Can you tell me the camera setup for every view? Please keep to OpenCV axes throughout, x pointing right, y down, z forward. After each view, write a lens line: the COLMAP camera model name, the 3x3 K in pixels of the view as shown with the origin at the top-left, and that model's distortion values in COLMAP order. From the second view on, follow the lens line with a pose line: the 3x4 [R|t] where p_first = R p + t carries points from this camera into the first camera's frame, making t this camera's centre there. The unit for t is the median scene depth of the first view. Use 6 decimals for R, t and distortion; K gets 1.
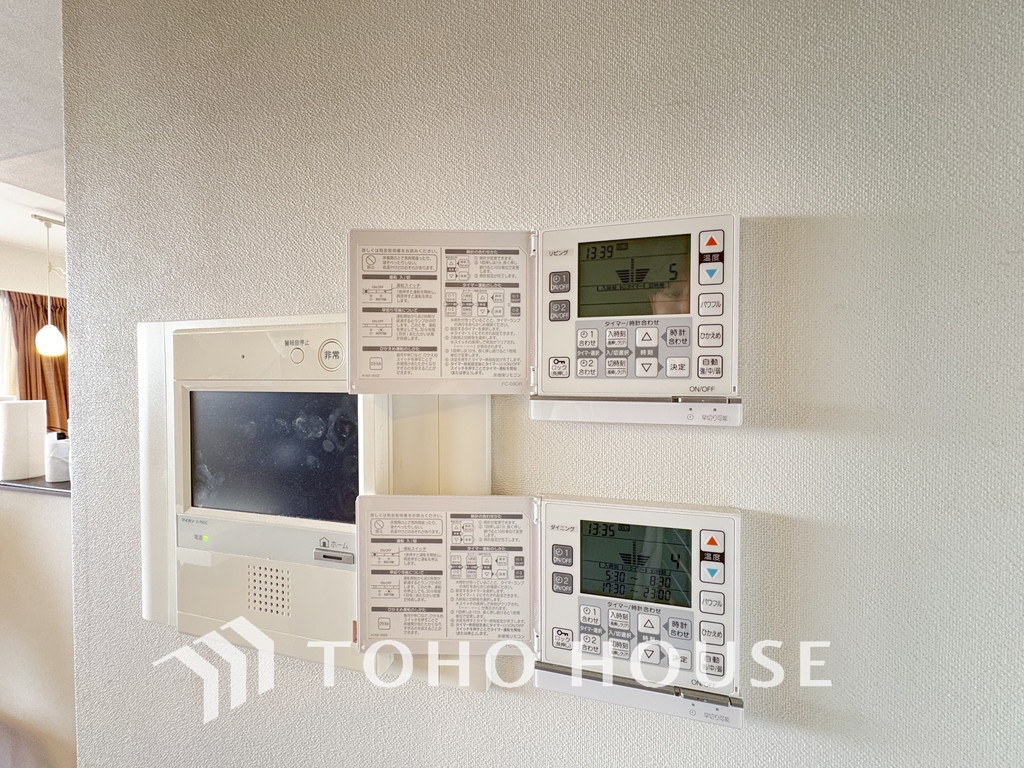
lens RADIAL K [[406.7, 0, 513.2], [0, 406.7, 382.7], [0, 0, 1]] dist [0.000417, 0.000283]
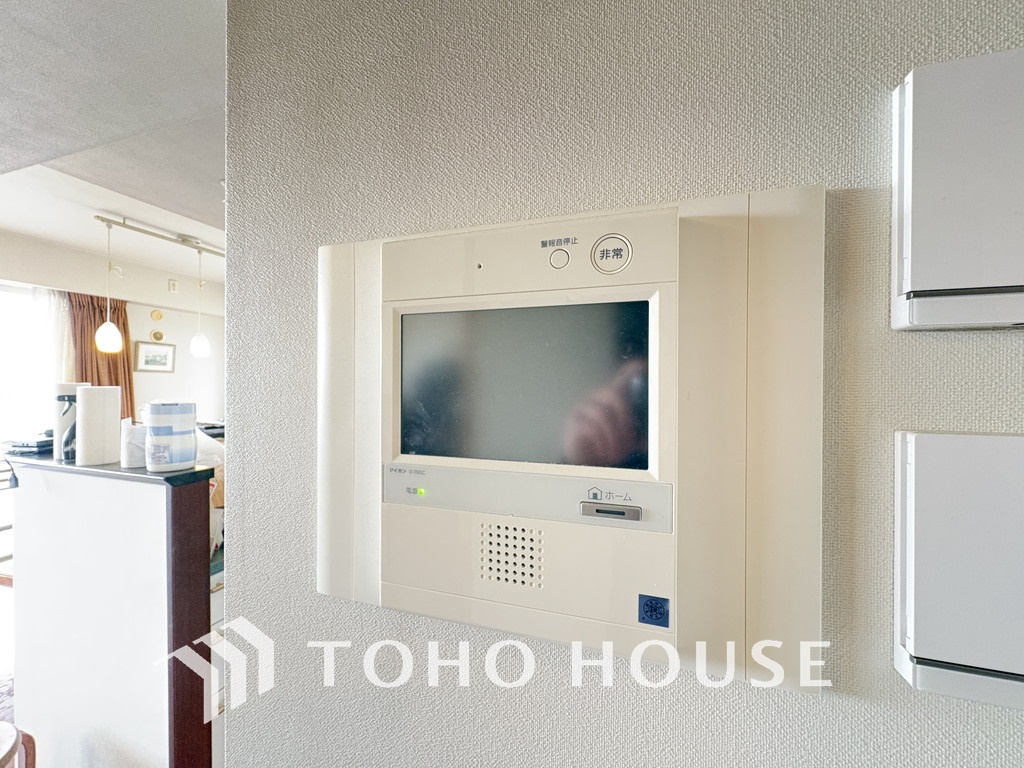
lens RADIAL K [[406.7, 0, 510.9], [0, 406.7, 384.0], [0, 0, 1]] dist [0.000417, 0.000283]
pose [[0.998830, 0.004529, -0.048152, -0.456284], [-0.005285, 0.999864, -0.015592, 0.149968], [0.048075, 0.015829, 0.998718, 0.156443]]
